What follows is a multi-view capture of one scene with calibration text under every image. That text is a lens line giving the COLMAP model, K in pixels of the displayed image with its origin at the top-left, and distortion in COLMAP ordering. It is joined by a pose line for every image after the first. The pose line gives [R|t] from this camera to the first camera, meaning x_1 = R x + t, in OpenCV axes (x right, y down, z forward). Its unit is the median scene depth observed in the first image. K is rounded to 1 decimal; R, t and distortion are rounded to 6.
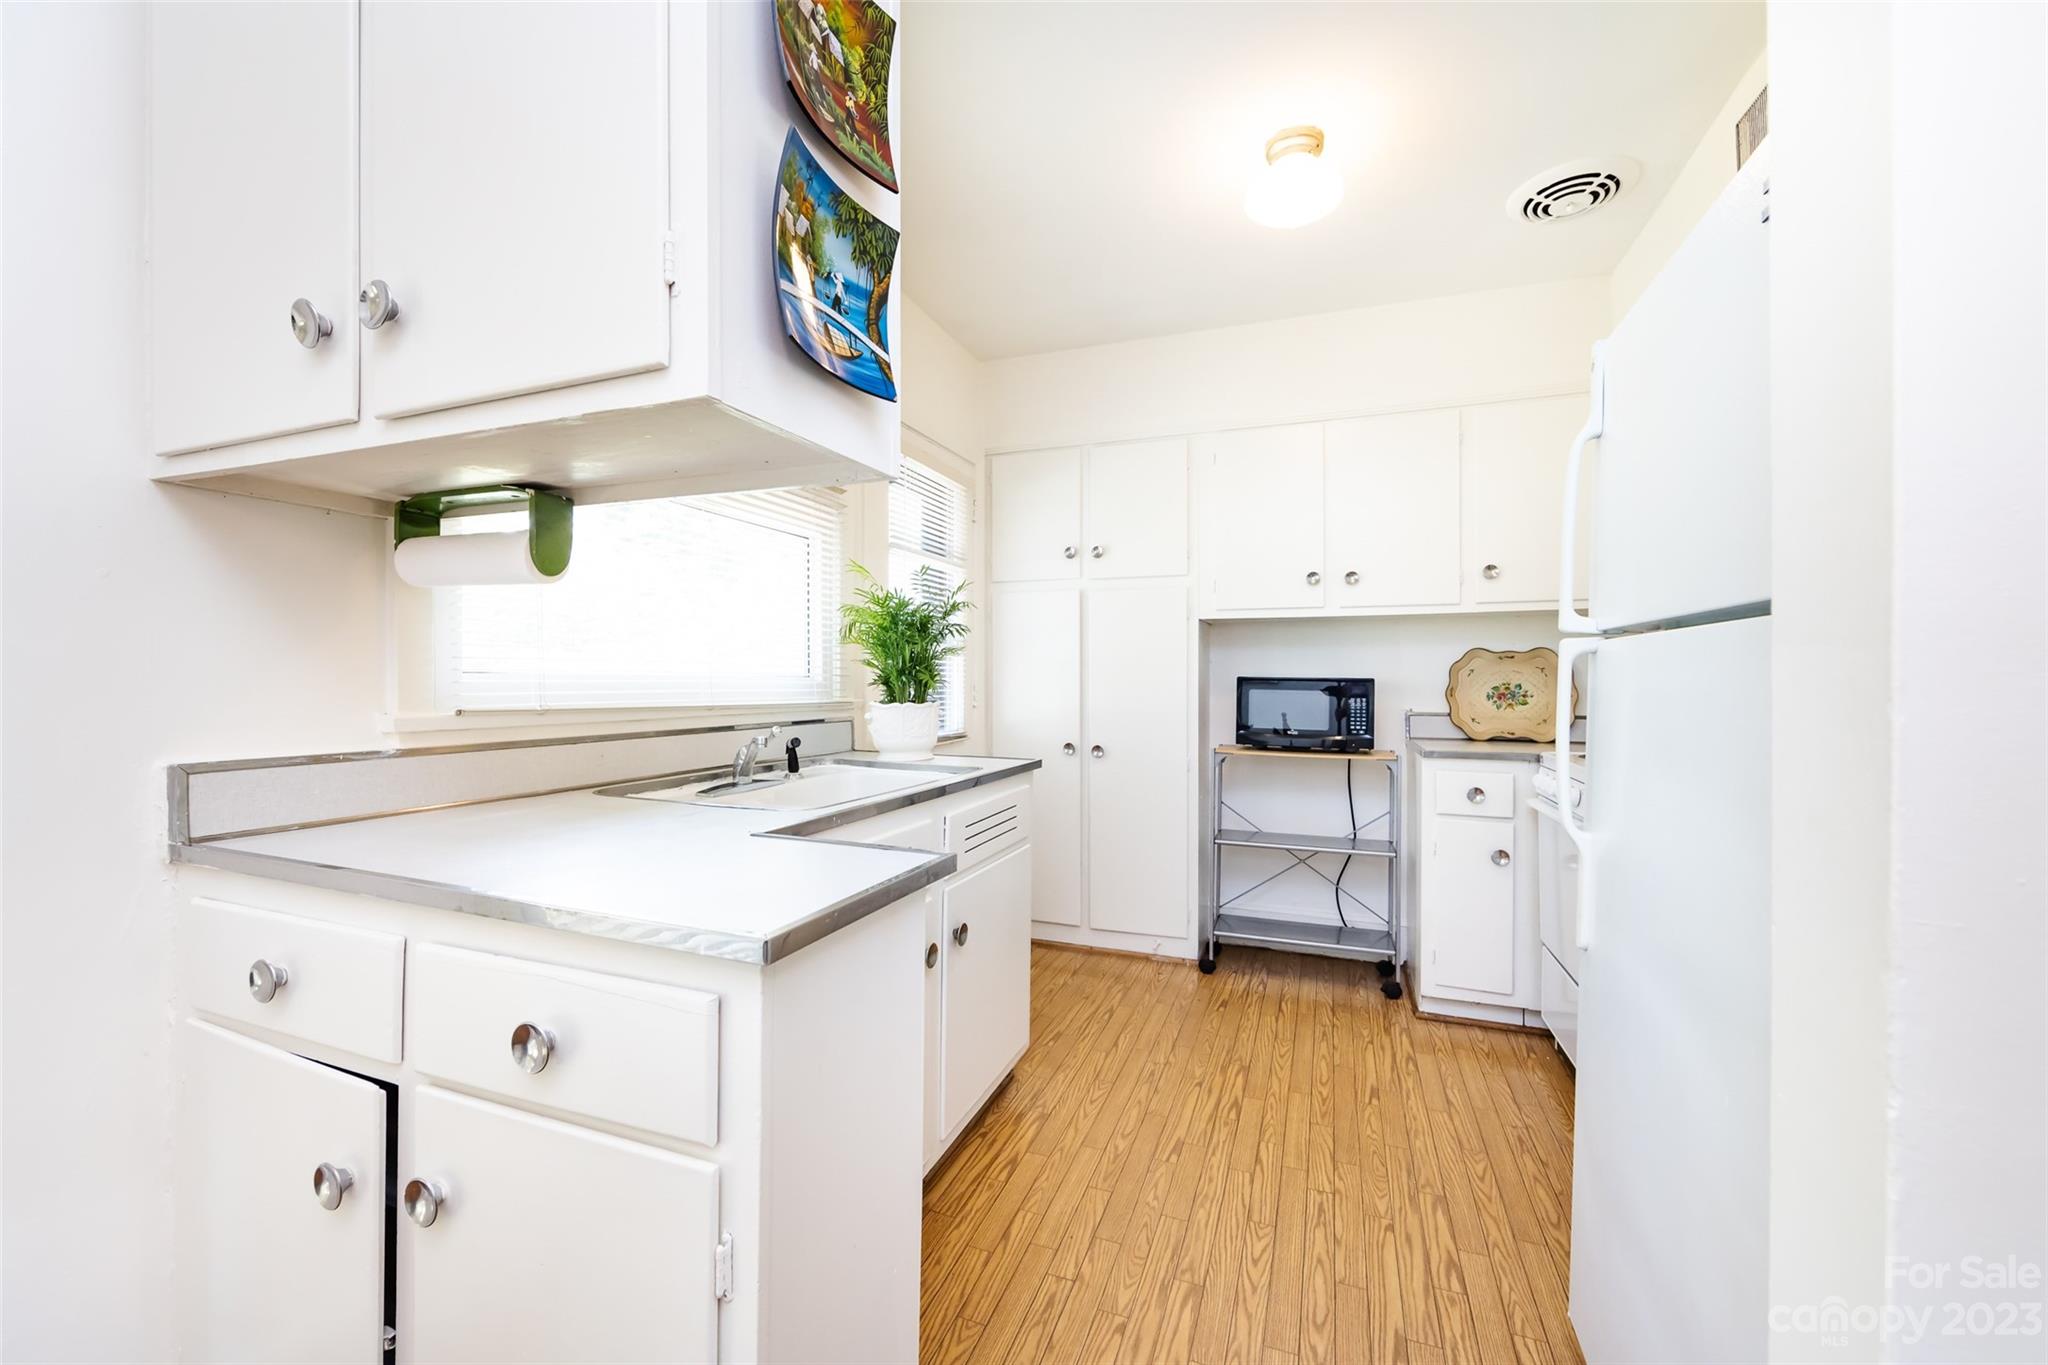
lens RADIAL K [[814.8, 0, 1013.2], [0, 814.8, 676.2], [0, 0, 1]] dist [0.000320, -0.001767]
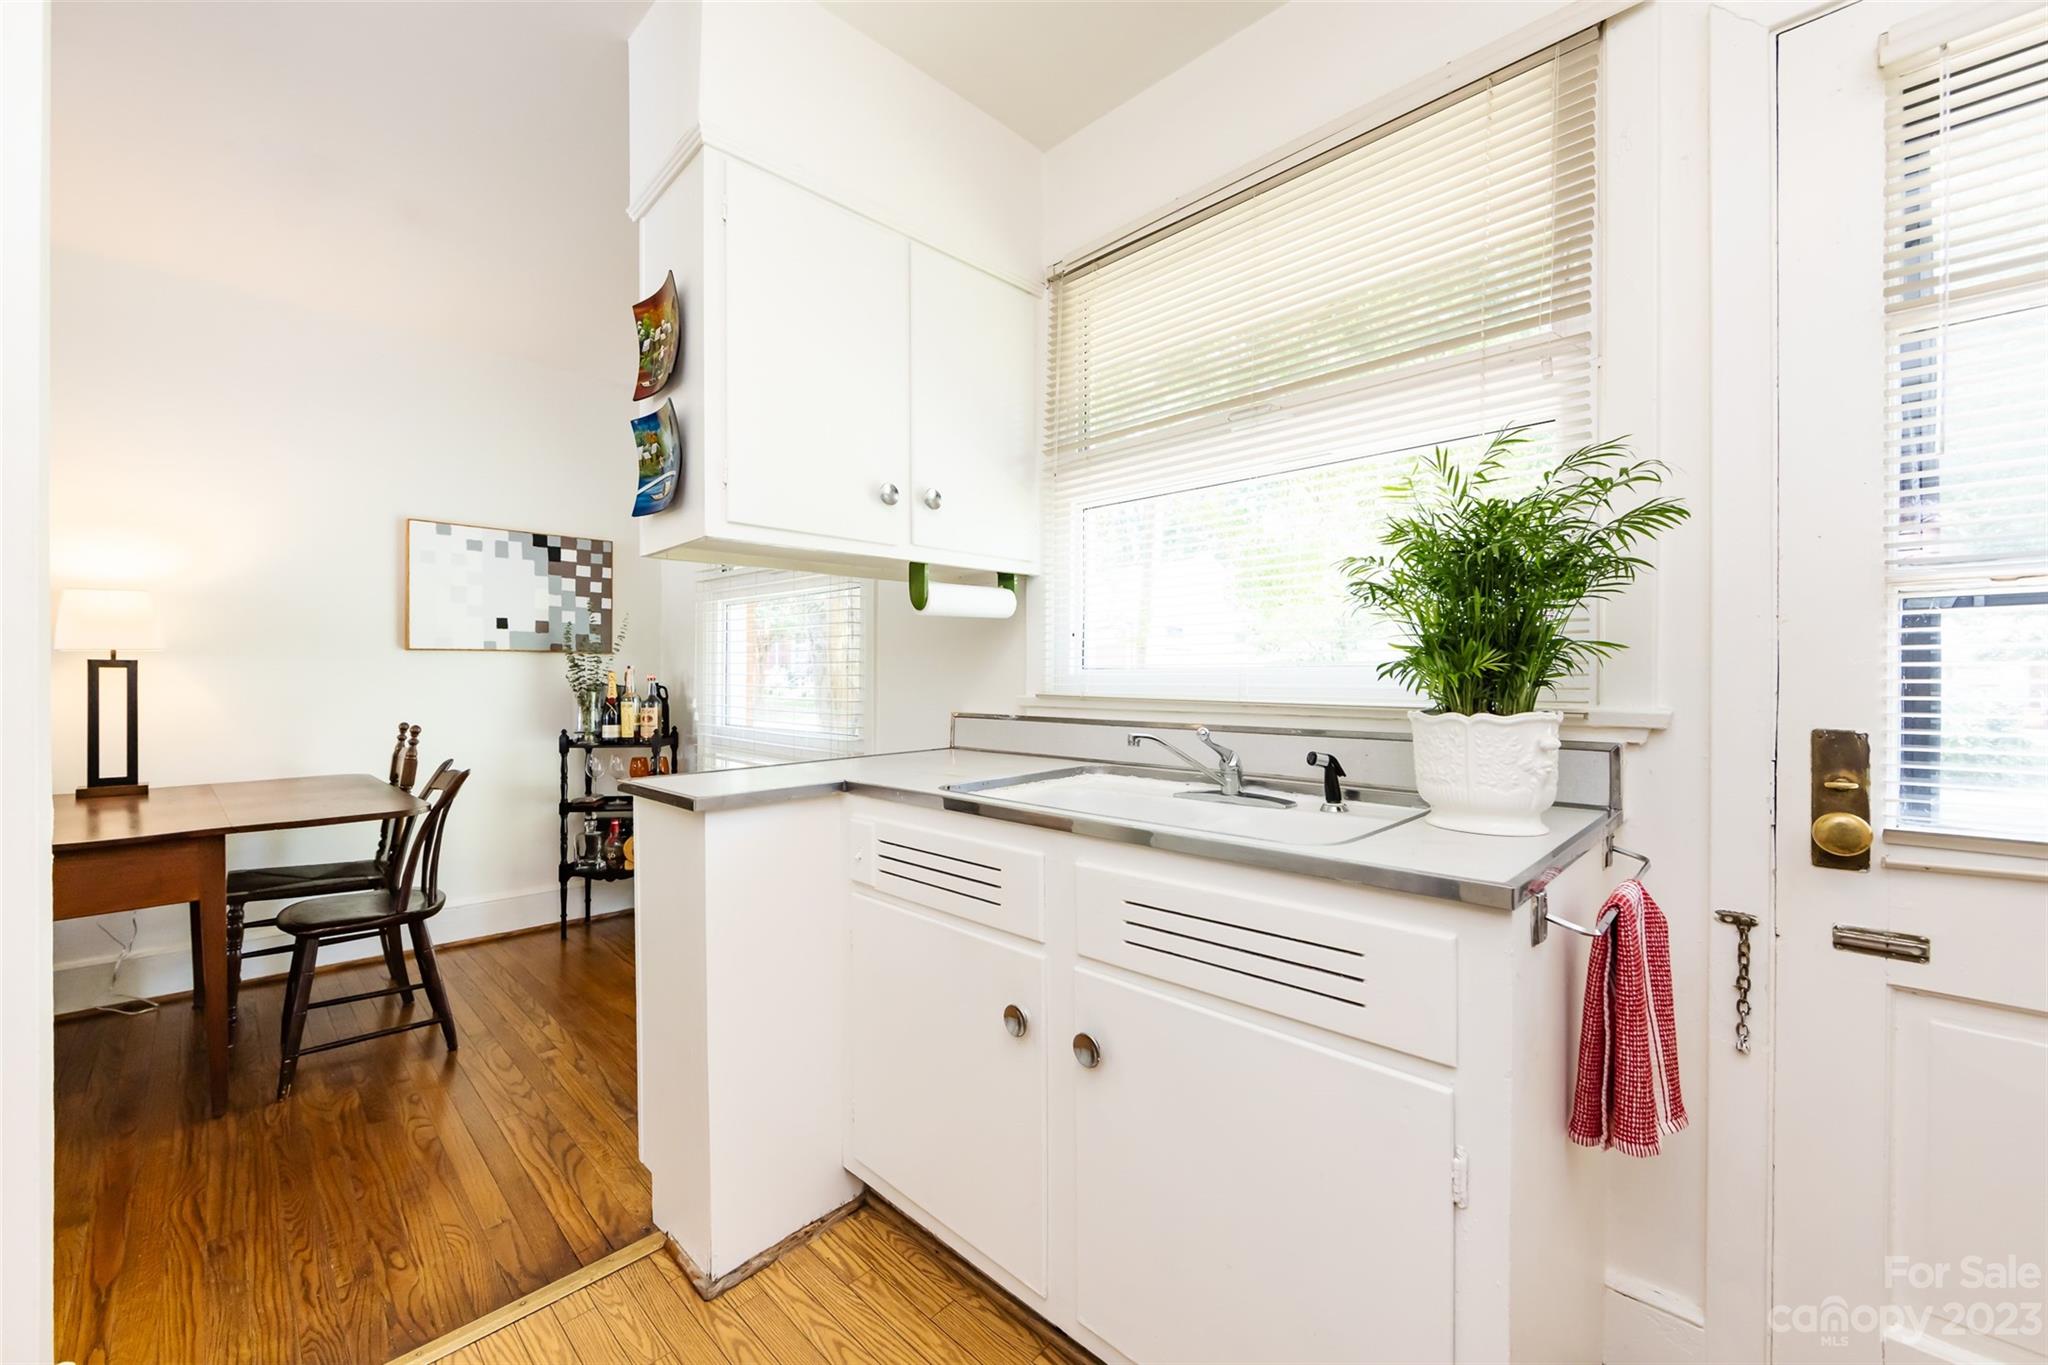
lens RADIAL K [[814.8, 0, 1015.5], [0, 814.8, 669.3], [0, 0, 1]] dist [0.000320, -0.001767]
pose [[-0.388429, -0.013307, -0.921383, 0.376407], [0.004100, 0.999861, -0.016169, 0.010185], [0.921470, -0.010058, -0.388320, 0.791672]]
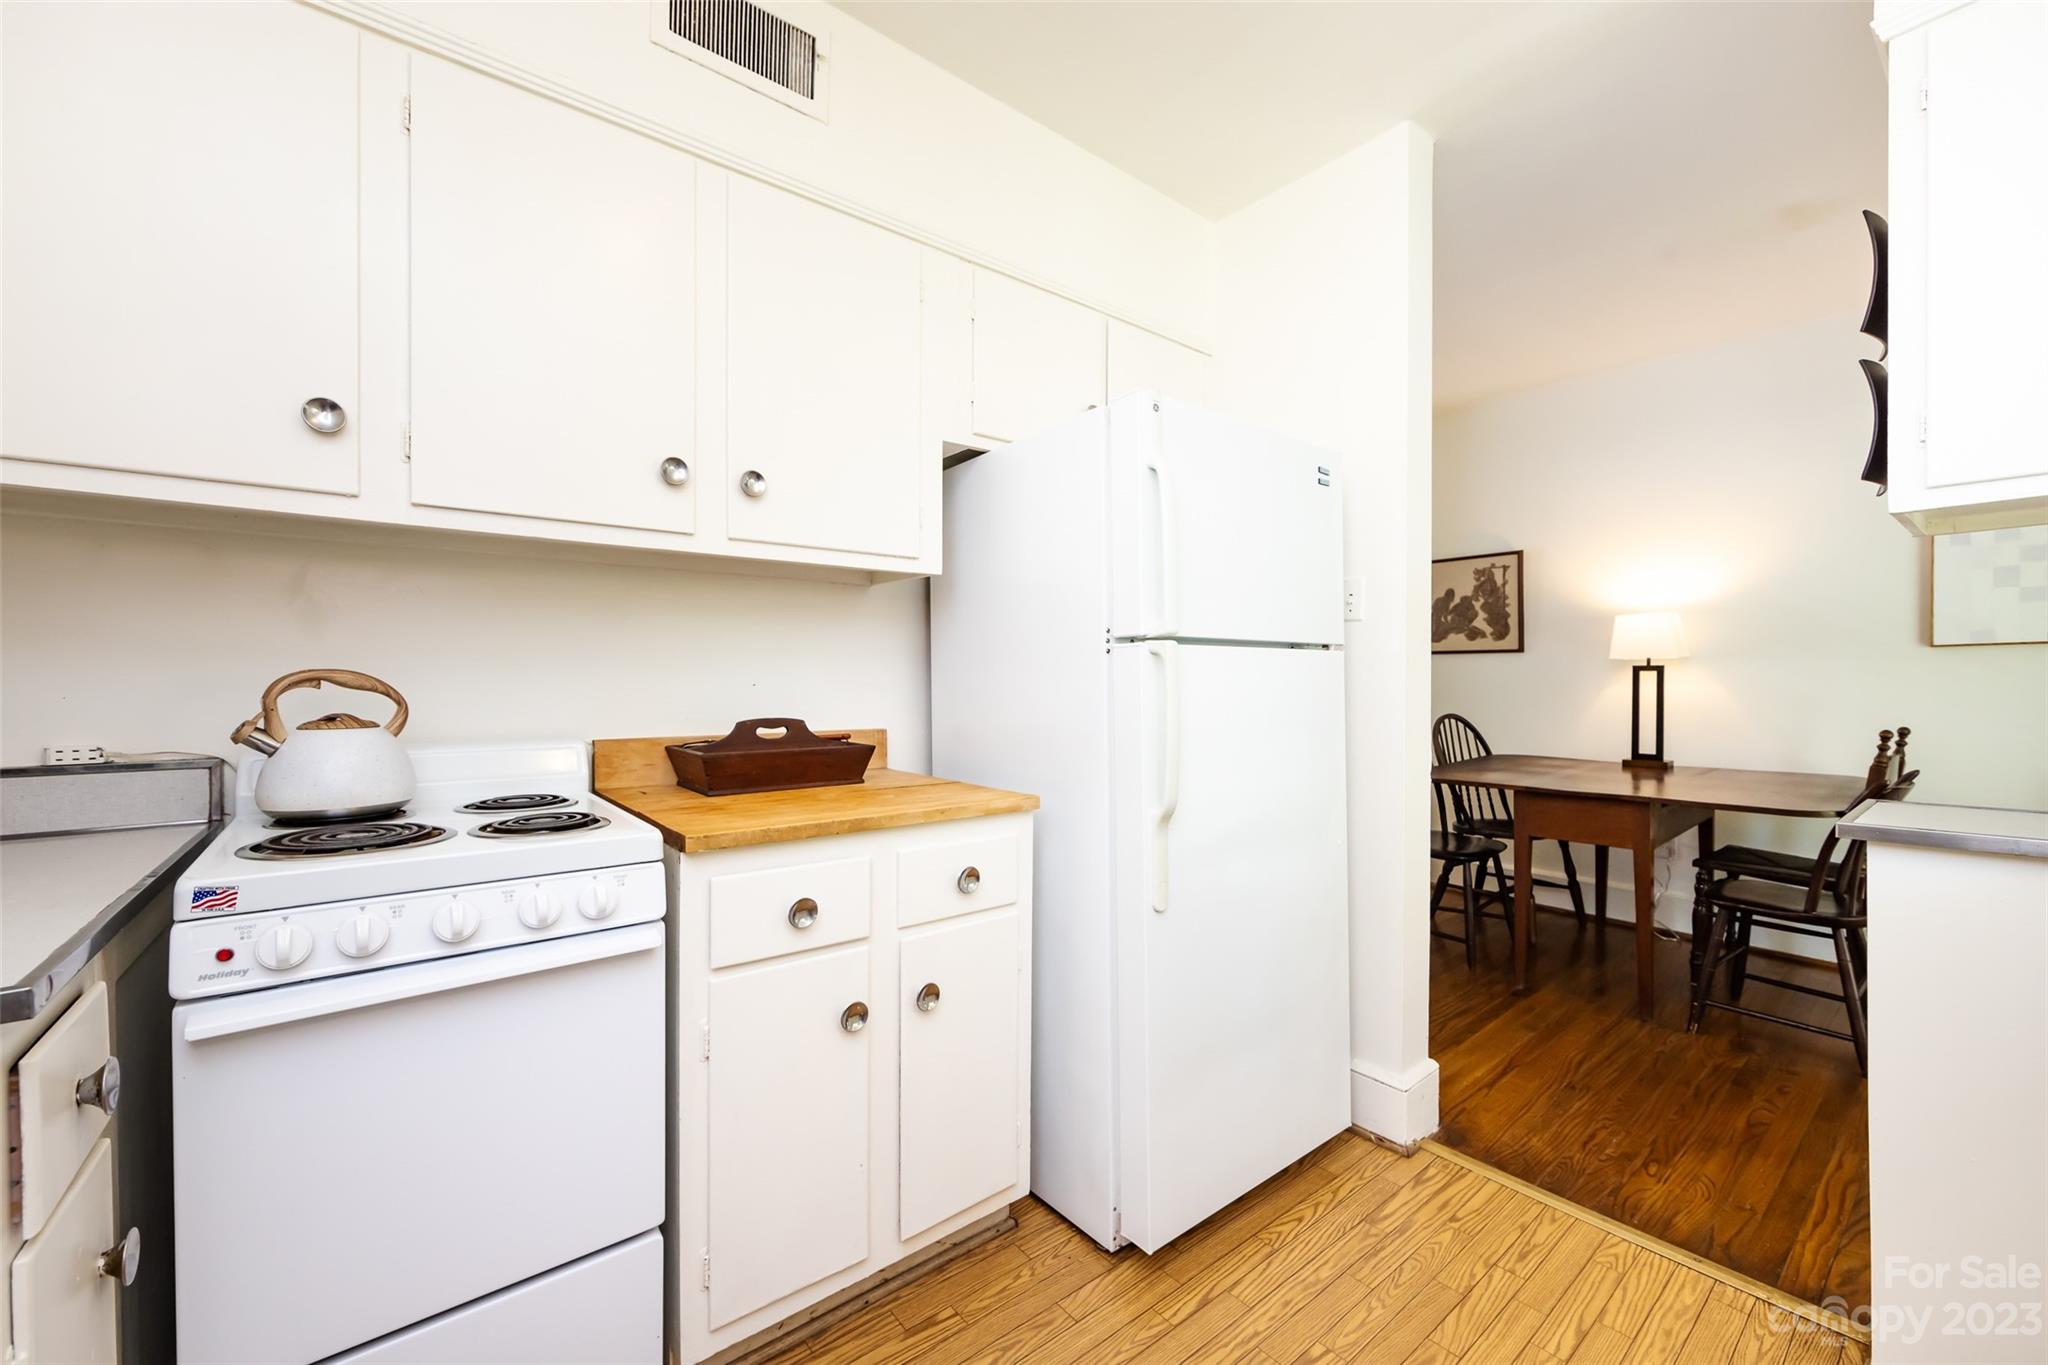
lens RADIAL K [[814.8, 0, 1010.0], [0, 814.8, 691.5], [0, 0, 1]] dist [0.000320, -0.001767]
pose [[-0.861705, -0.007733, 0.507351, 0.120012], [-0.000641, 0.999900, 0.014151, 0.002566], [-0.507409, 0.011869, -0.861624, 1.040814]]
